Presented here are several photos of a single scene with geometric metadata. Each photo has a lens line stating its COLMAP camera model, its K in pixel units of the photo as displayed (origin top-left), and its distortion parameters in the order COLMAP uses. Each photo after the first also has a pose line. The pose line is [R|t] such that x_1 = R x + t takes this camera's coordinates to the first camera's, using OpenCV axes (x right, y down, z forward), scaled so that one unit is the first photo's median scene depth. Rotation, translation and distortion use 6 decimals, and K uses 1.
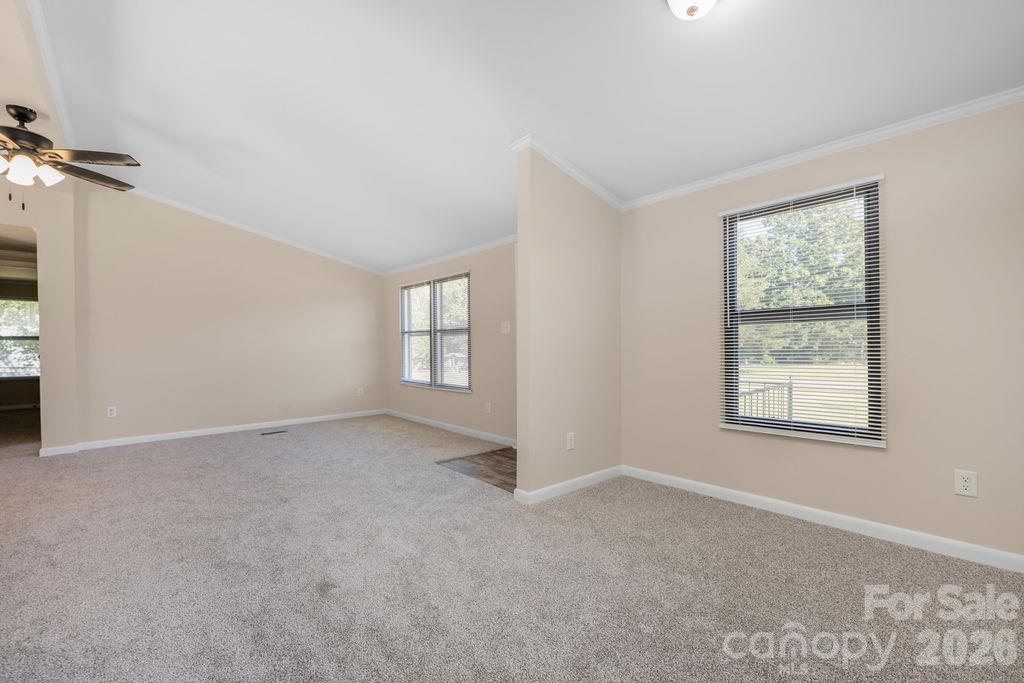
lens RADIAL K [[430.8, 0, 516.5], [0, 430.8, 346.3], [0, 0, 1]] dist [-0.002025, -0.001582]
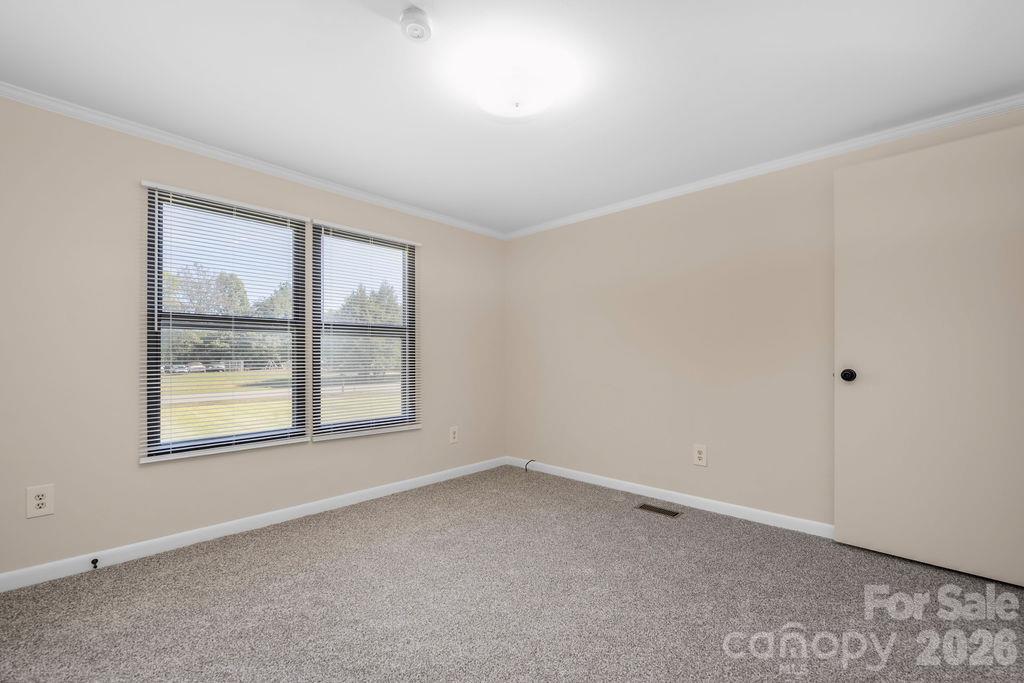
lens RADIAL K [[445.5, 0, 518.9], [0, 445.5, 357.0], [0, 0, 1]] dist [-0.011178, -0.001471]
pose [[-0.082568, 0.009124, 0.996544, -0.656001], [-0.006387, 0.999933, -0.009685, 0.008954], [-0.996565, -0.007165, -0.082504, 0.716542]]
